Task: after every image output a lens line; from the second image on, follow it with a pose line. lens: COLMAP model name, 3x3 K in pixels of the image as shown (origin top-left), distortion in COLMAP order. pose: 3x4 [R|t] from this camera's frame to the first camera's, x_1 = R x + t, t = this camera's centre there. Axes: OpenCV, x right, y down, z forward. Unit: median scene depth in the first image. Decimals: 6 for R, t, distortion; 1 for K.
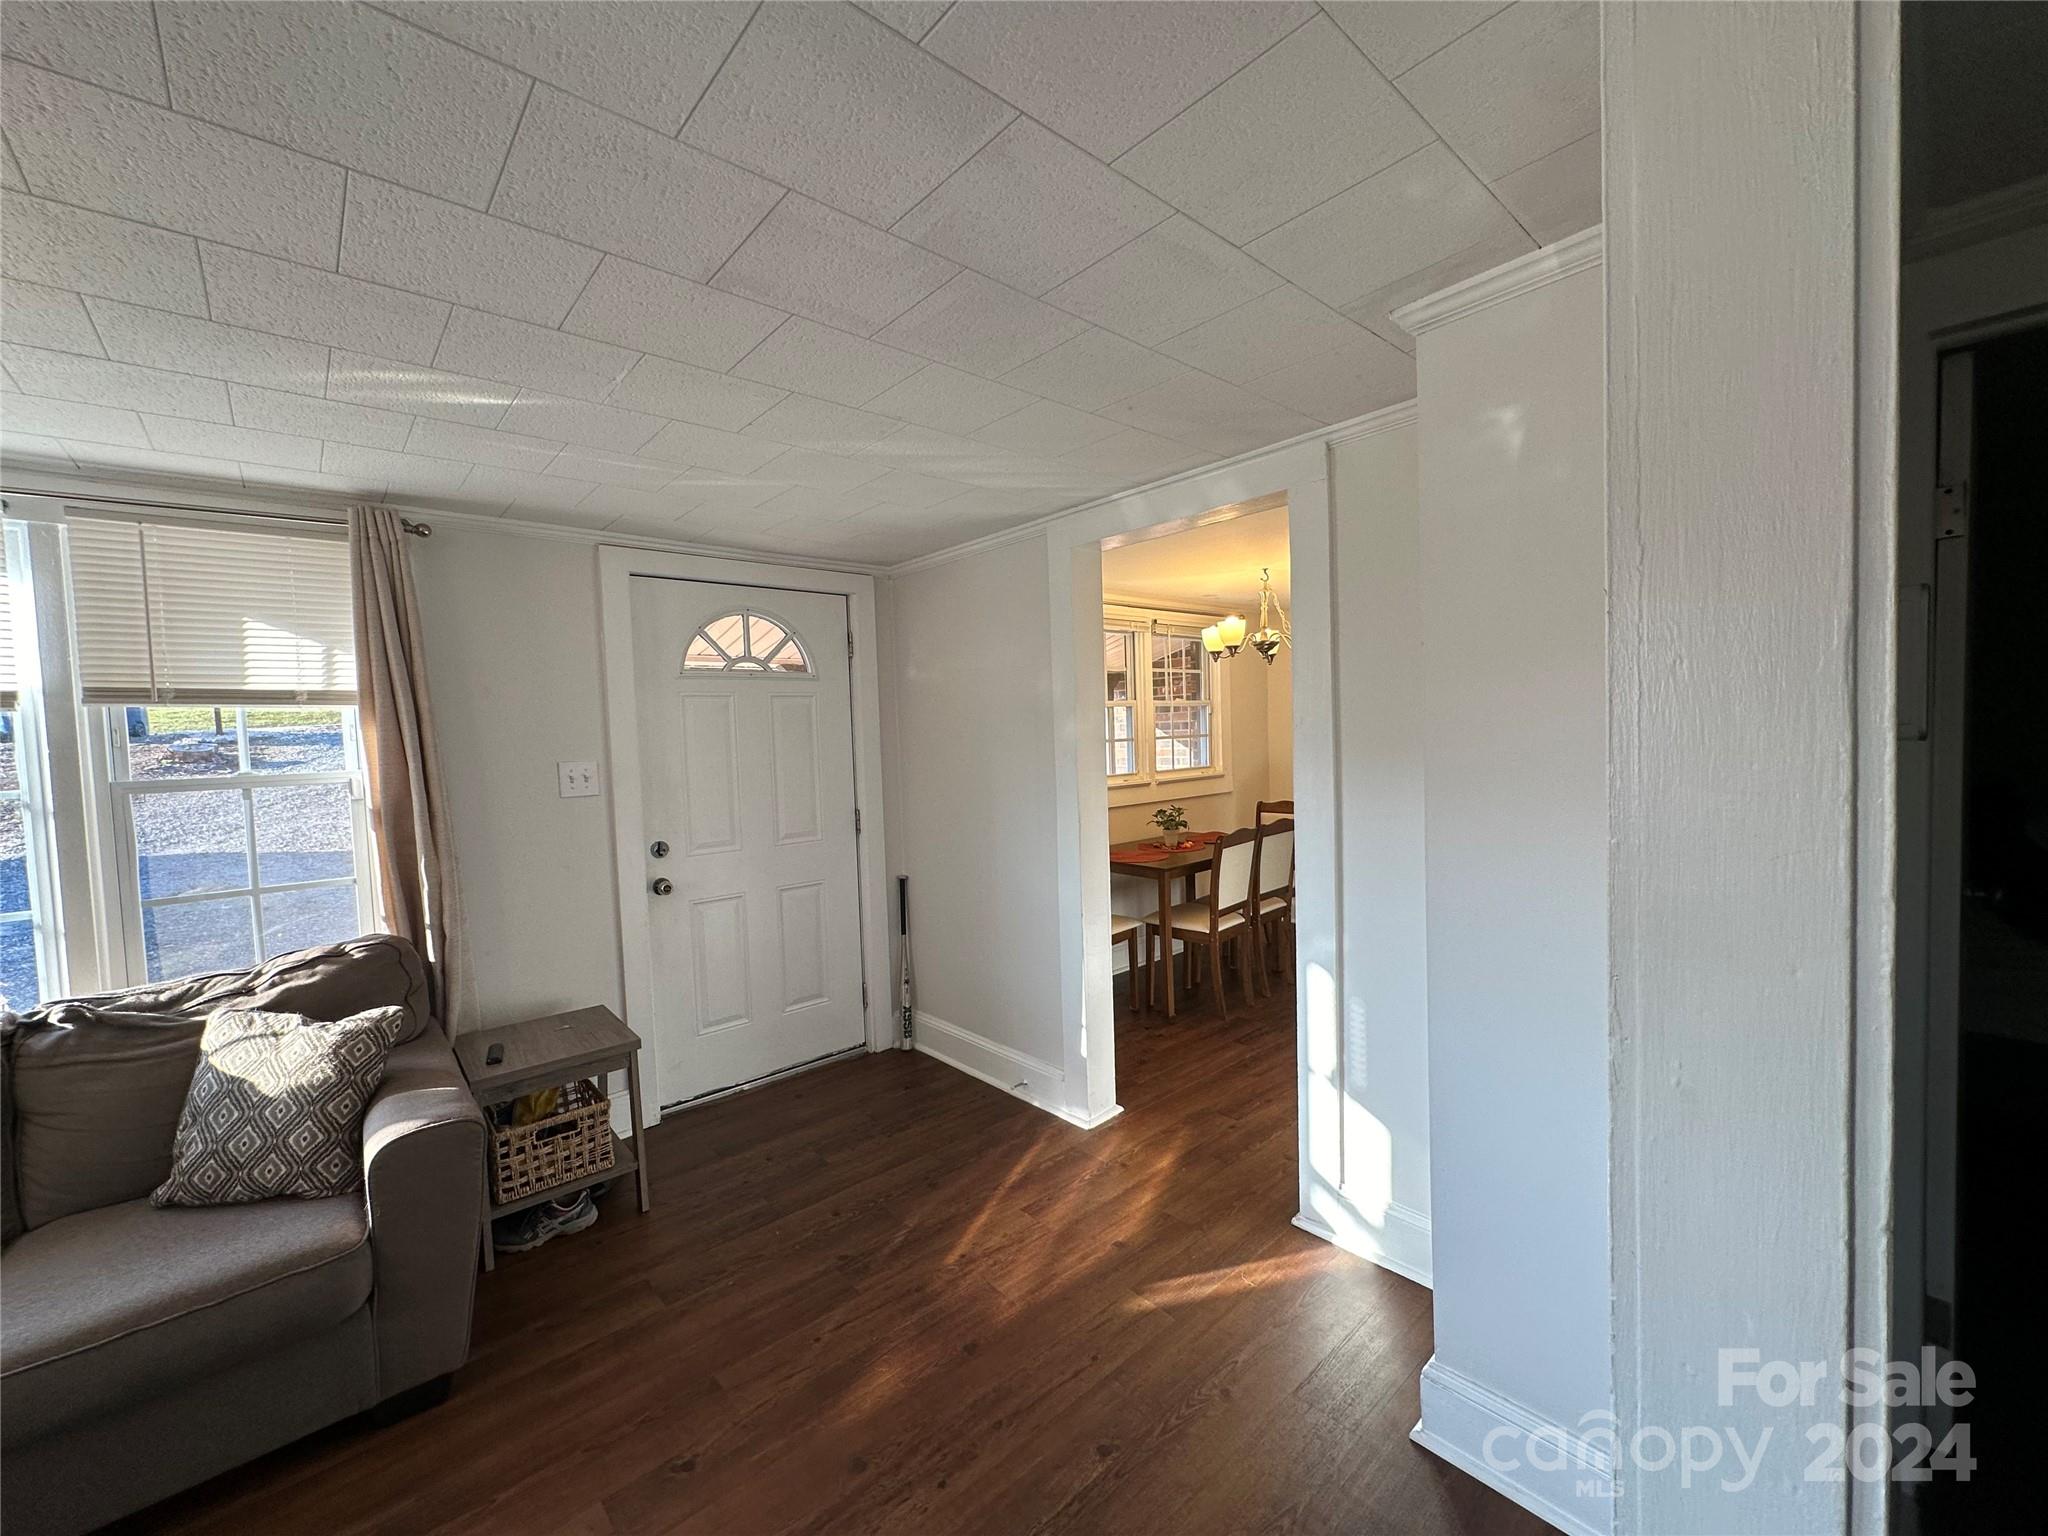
lens RADIAL K [[820.5, 0, 1017.1], [0, 820.5, 766.8], [0, 0, 1]] dist [-0.003055, -0.000157]
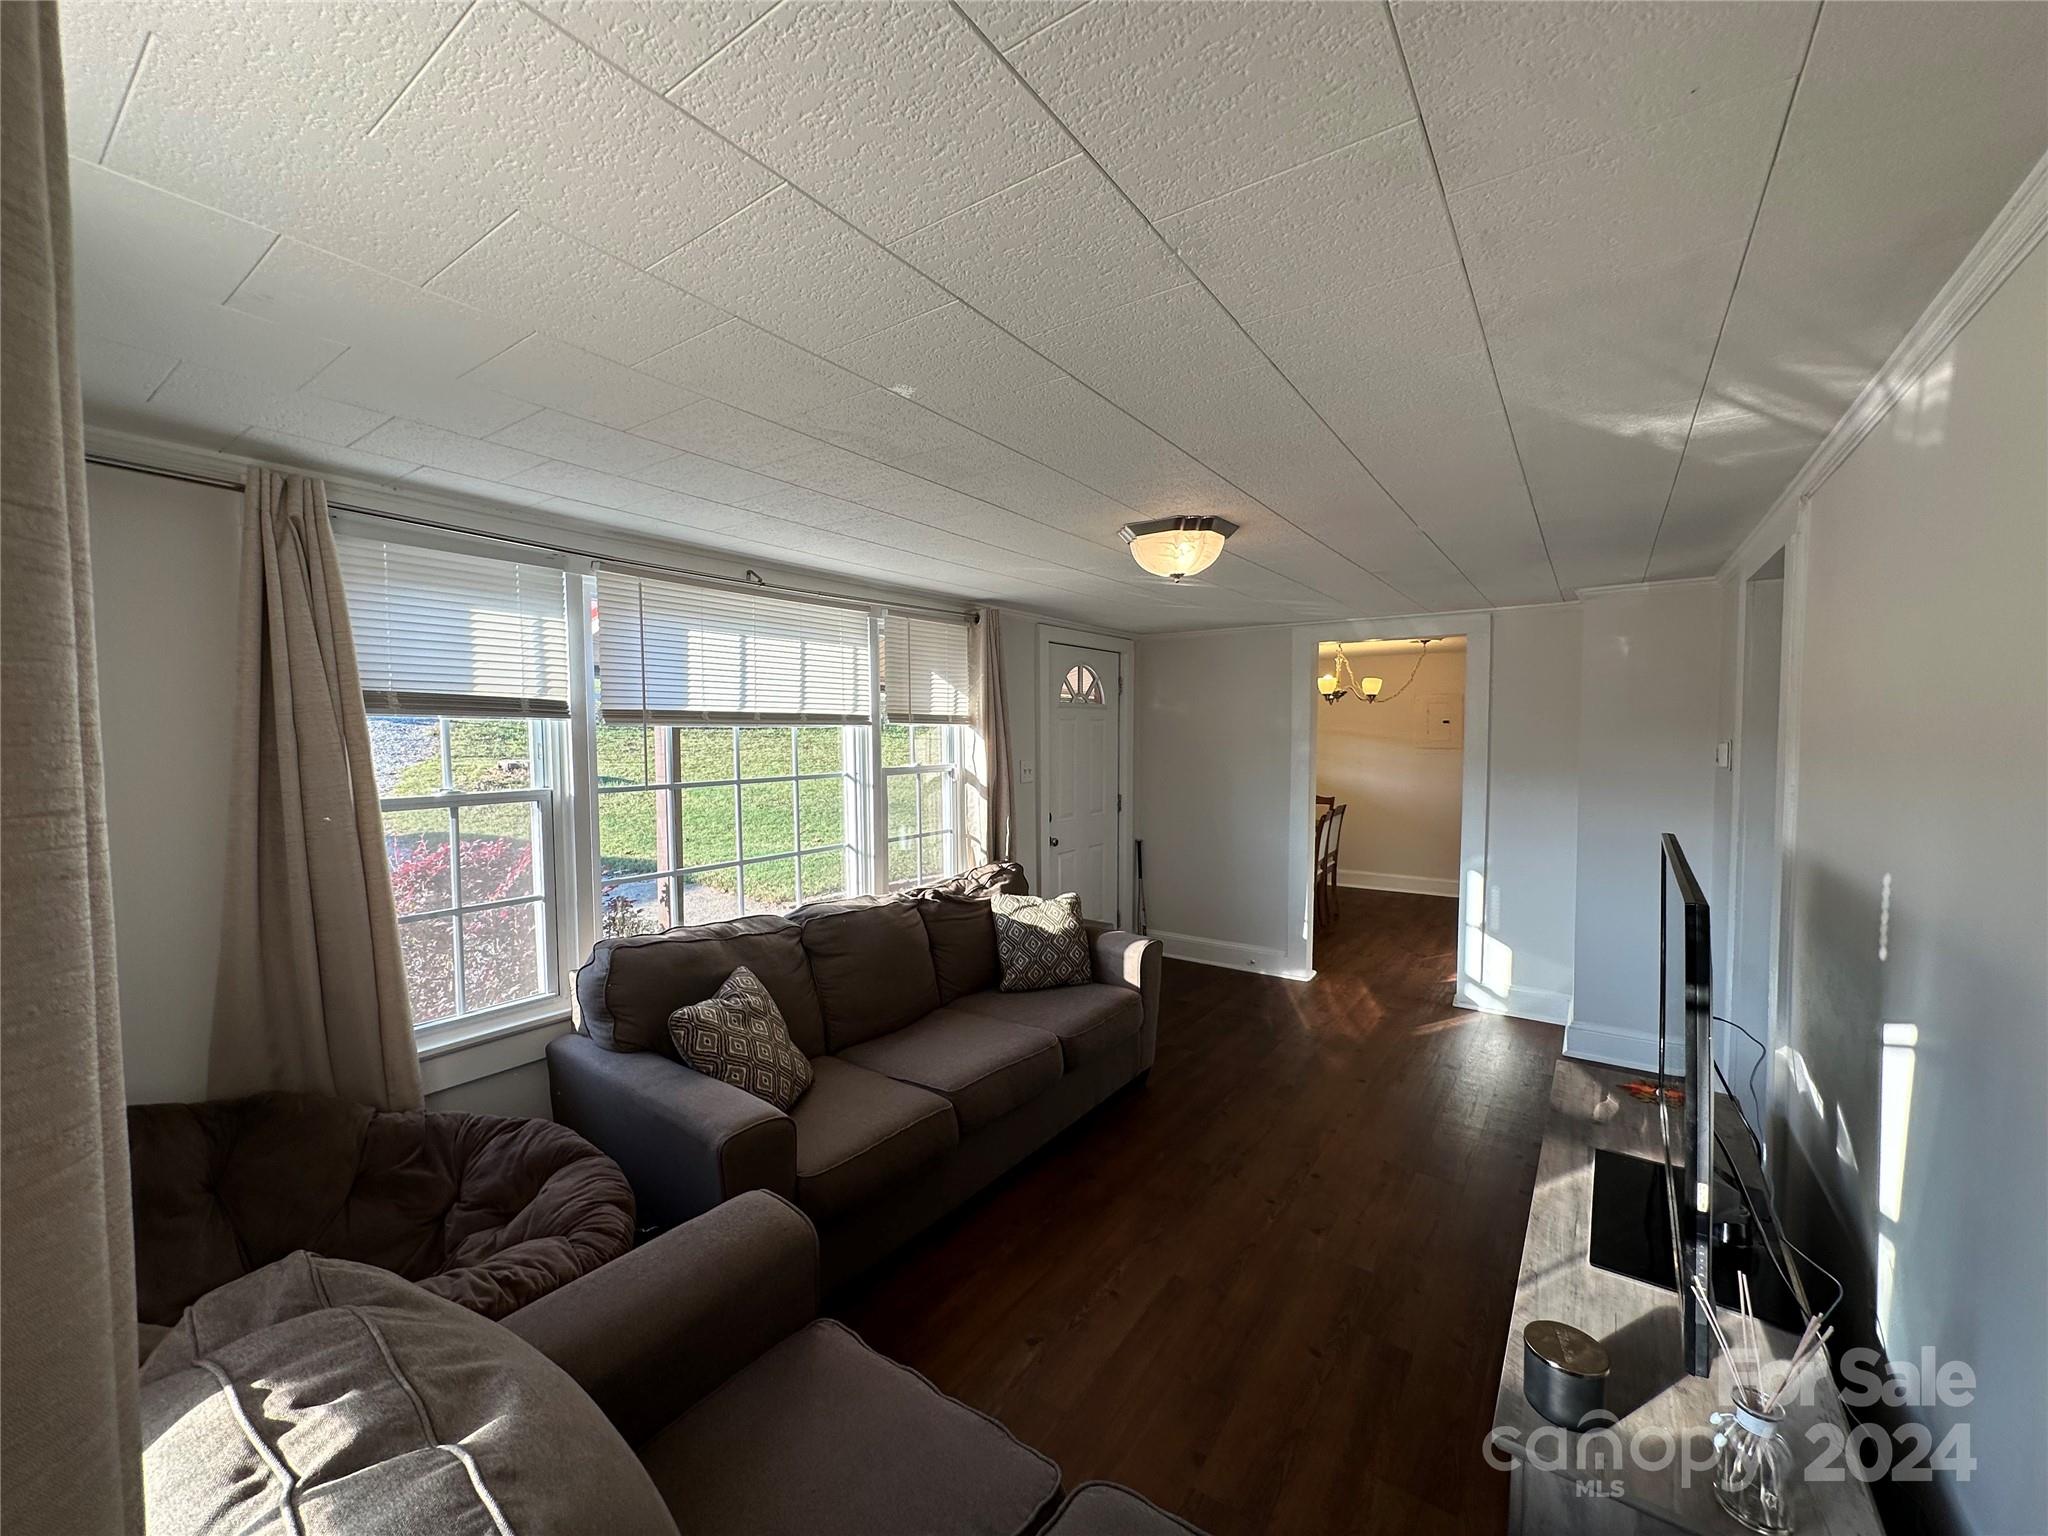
lens RADIAL K [[818.3, 0, 1024.0], [0, 818.3, 768.0], [0, 0, 1]] dist [-0.003526, 0.000449]
pose [[0.974602, 0.014740, 0.223459, -1.089397], [-0.013881, 0.999889, -0.005412, 0.020634], [-0.223514, 0.002172, 0.974698, -0.655812]]
